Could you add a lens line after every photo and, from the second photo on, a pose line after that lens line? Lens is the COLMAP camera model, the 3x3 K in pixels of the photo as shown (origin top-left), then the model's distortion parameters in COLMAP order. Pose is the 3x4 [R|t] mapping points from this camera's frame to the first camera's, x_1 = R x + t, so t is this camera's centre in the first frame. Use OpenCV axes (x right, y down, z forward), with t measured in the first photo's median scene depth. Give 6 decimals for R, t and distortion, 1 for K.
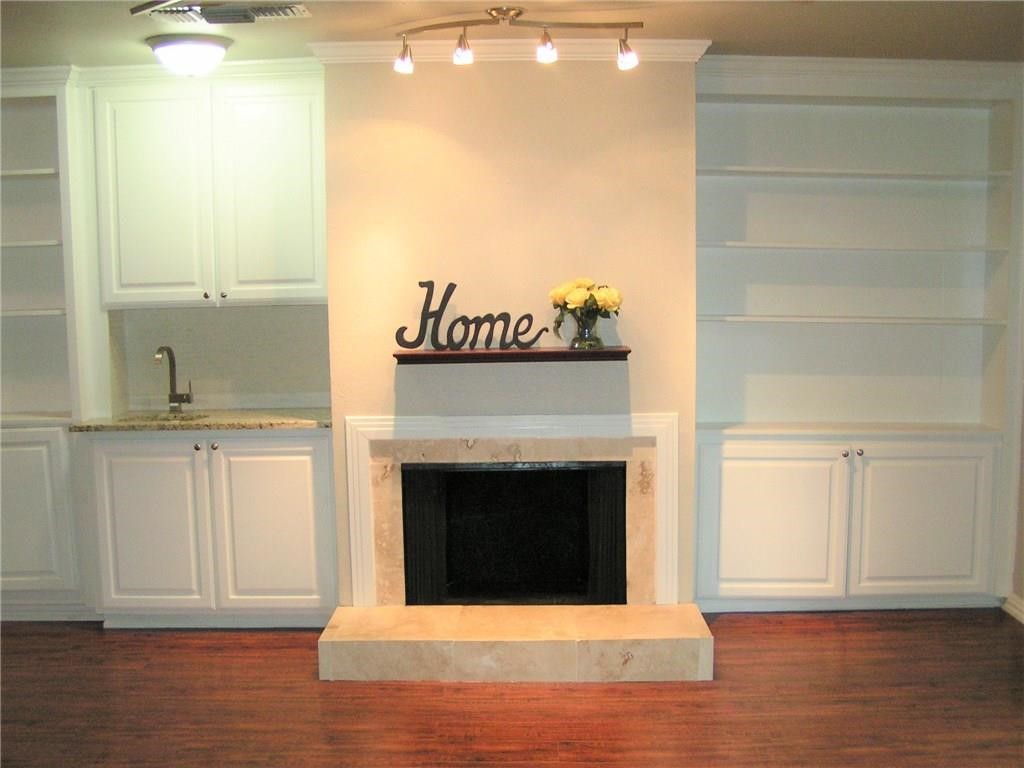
lens RADIAL K [[1125.9, 0, 513.8], [0, 1125.9, 417.4], [0, 0, 1]] dist [-0.215347, 0.215482]
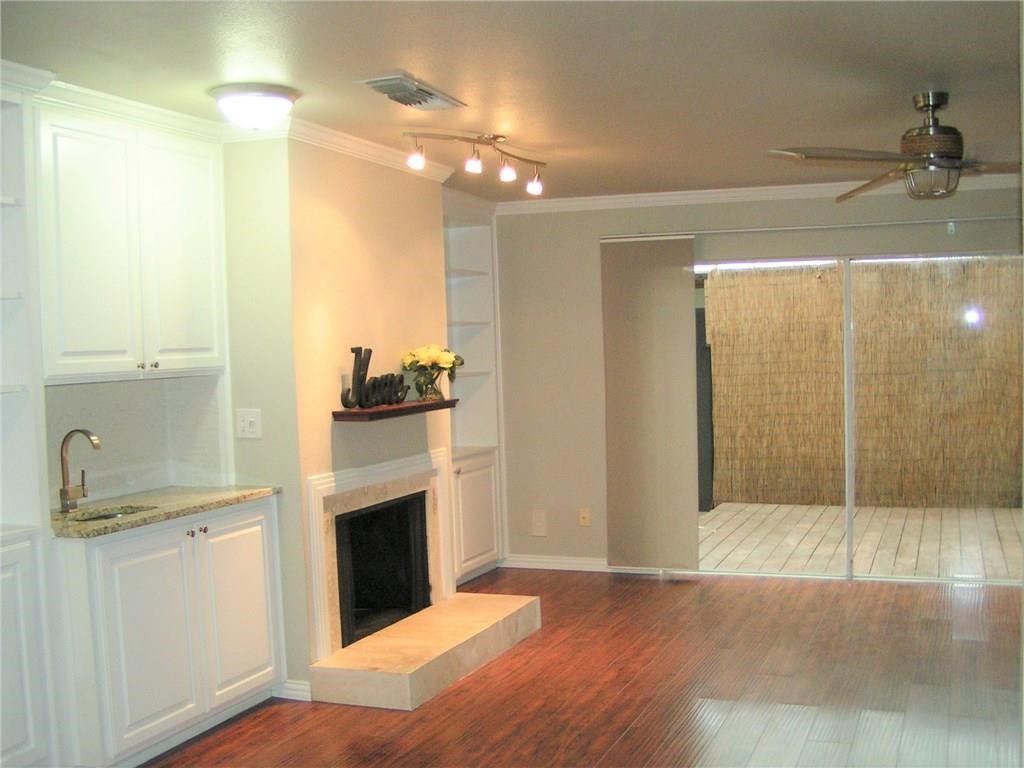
lens RADIAL K [[1180.7, 0, 512.0], [0, 1180.7, 384.0], [0, 0, 1]] dist [-0.243845, 0.268629]
pose [[0.355960, -0.031954, 0.933955, -1.085271], [0.135271, 0.990651, -0.017662, -0.041780], [-0.924659, 0.132624, 0.356955, 0.423633]]
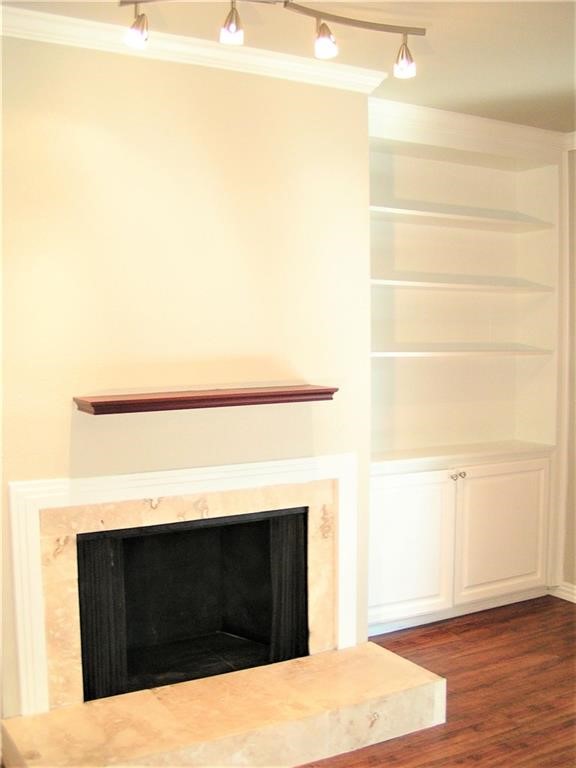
lens RADIAL K [[885.5, 0, 288.0], [0, 885.5, 384.0], [0, 0, 1]] dist [-0.243845, 0.268629]
pose [[0.856939, -0.027671, 0.514674, -0.290417], [0.051305, 0.998178, -0.031758, -0.040286], [-0.512857, 0.053620, 0.856798, 0.371875]]
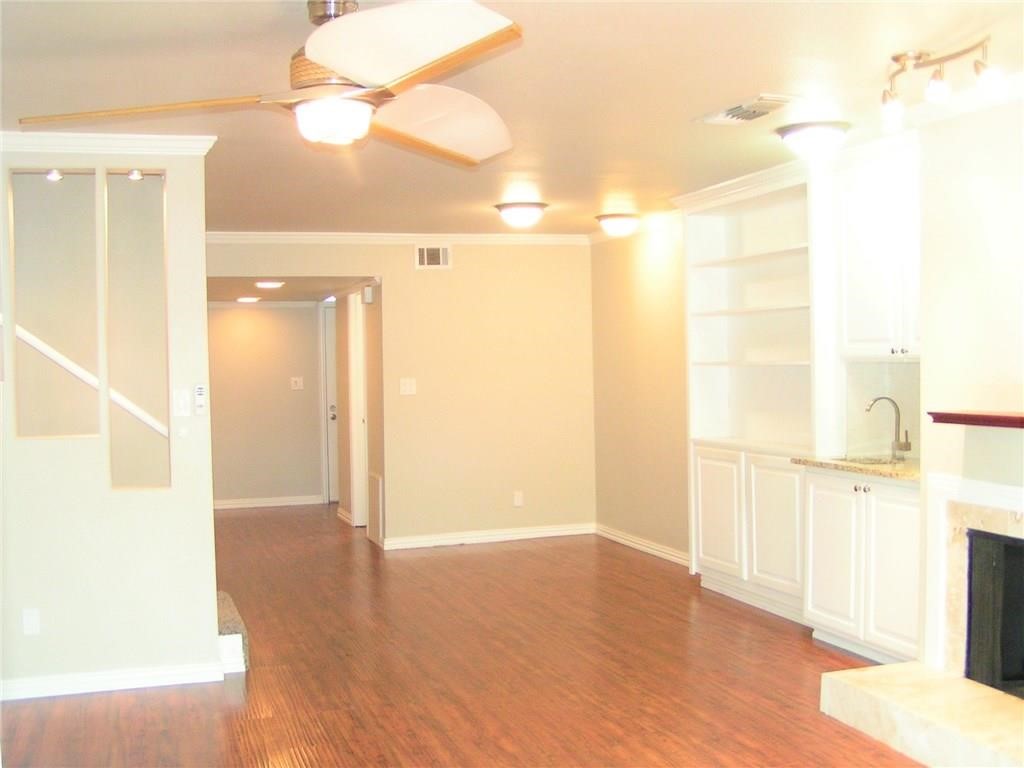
lens RADIAL K [[1125.9, 0, 513.8], [0, 1125.9, 417.4], [0, 0, 1]] dist [-0.215347, 0.215482]
pose [[0.321036, 0.057340, -0.945330, 0.651235], [-0.103370, 0.994324, 0.025207, -0.036341], [0.941409, 0.089626, 0.325141, 0.322851]]
